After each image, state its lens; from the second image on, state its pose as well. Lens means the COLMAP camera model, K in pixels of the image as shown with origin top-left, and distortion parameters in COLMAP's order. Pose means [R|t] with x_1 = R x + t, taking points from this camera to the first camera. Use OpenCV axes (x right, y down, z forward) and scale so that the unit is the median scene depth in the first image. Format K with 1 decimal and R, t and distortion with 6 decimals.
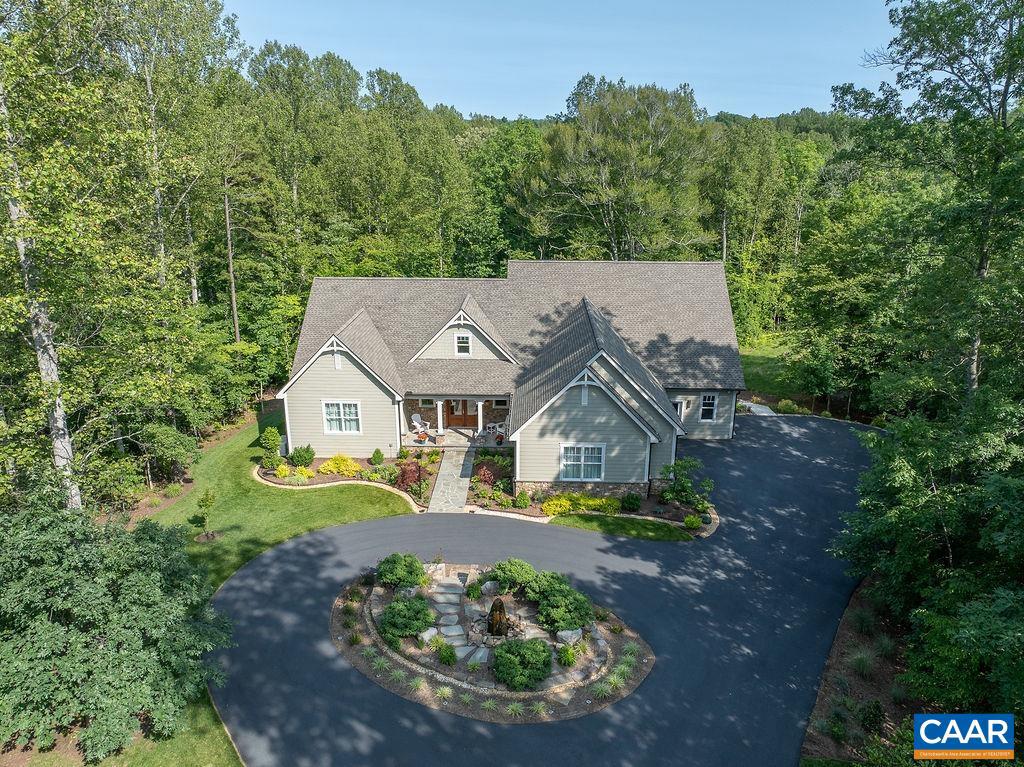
lens RADIAL K [[729.7, 0, 515.6], [0, 729.7, 384.1], [0, 0, 1]] dist [-0.025021, 0.006239]
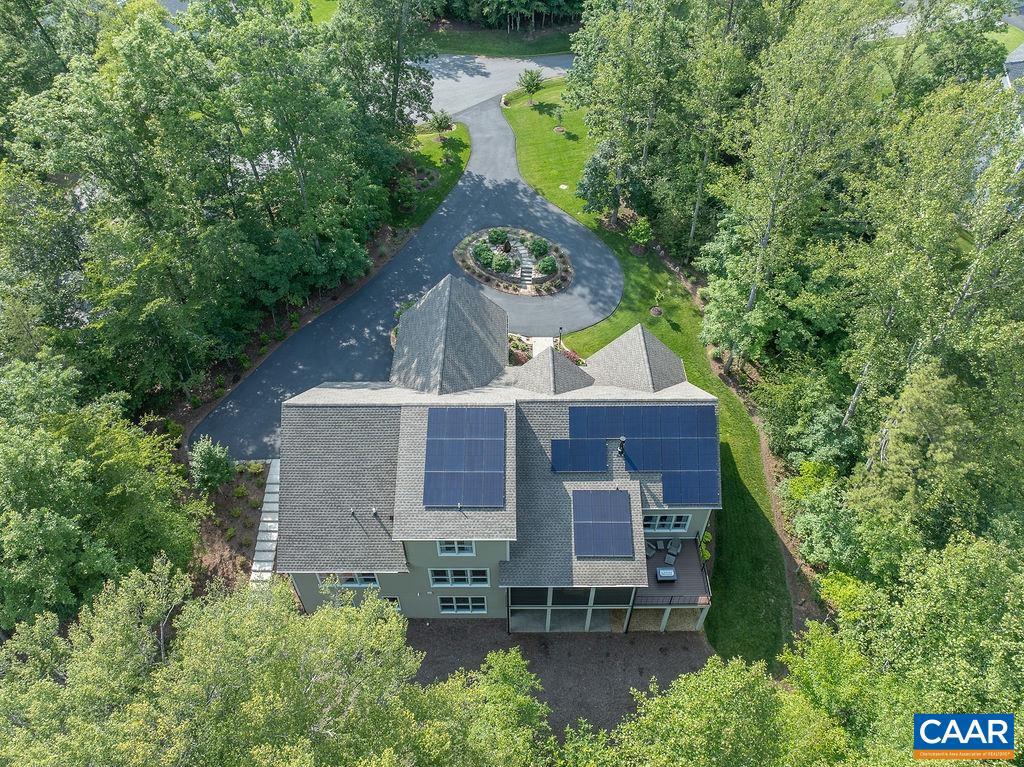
lens RADIAL K [[729.7, 0, 512.7], [0, 729.7, 385.2], [0, 0, 1]] dist [-0.025021, 0.006239]
pose [[-0.999186, 0.027090, -0.029886, 0.025720], [-0.014451, 0.451318, 0.892246, -1.182539], [0.037659, 0.891952, -0.450560, 1.682220]]
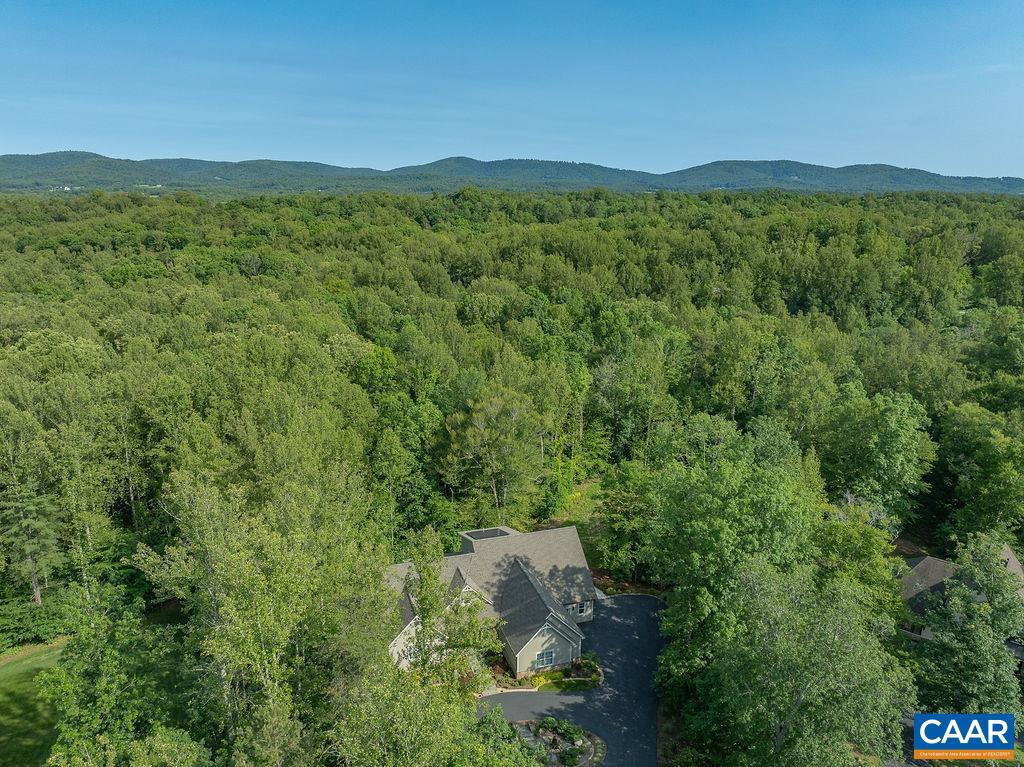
lens RADIAL K [[729.7, 0, 521.0], [0, 729.7, 383.5], [0, 0, 1]] dist [-0.025021, 0.006239]
pose [[0.938058, -0.090295, 0.334507, -0.587598], [0.103734, 0.994351, -0.022492, -0.626370], [-0.330586, 0.055799, 0.942125, -1.039663]]
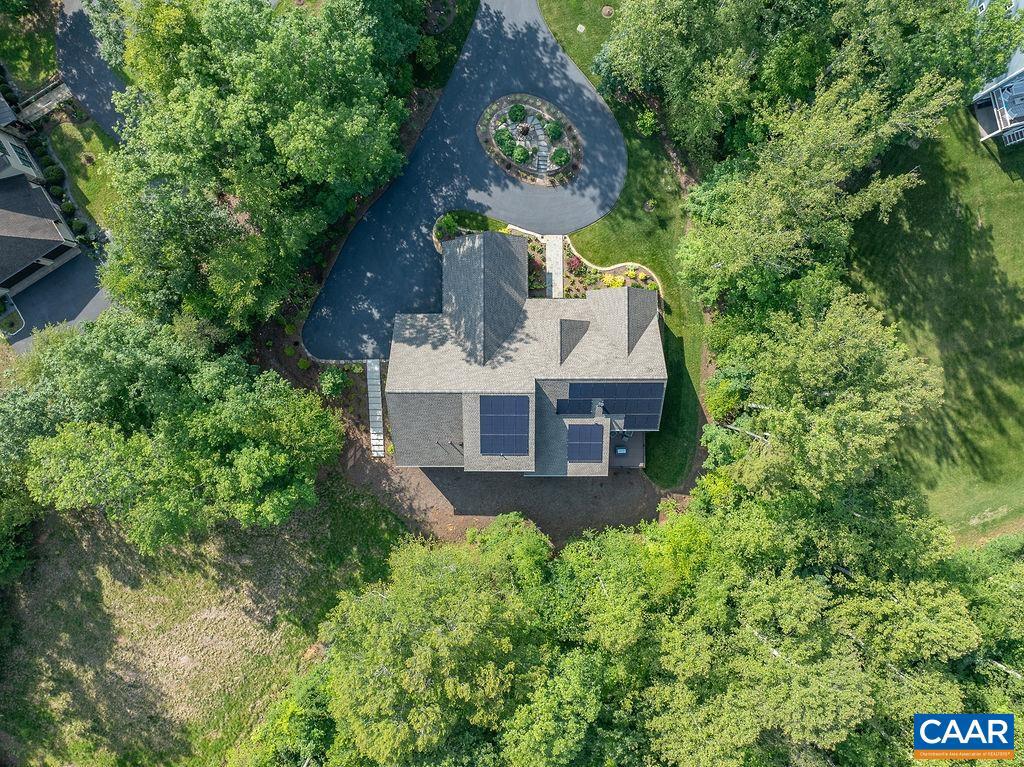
lens RADIAL K [[729.7, 0, 515.5], [0, 729.7, 383.2], [0, 0, 1]] dist [-0.025021, 0.006239]
pose [[-0.999167, 0.039906, -0.008516, 0.049845], [-0.020844, -0.319750, 0.947272, -1.811557], [0.035079, 0.946661, 0.320316, 0.632935]]
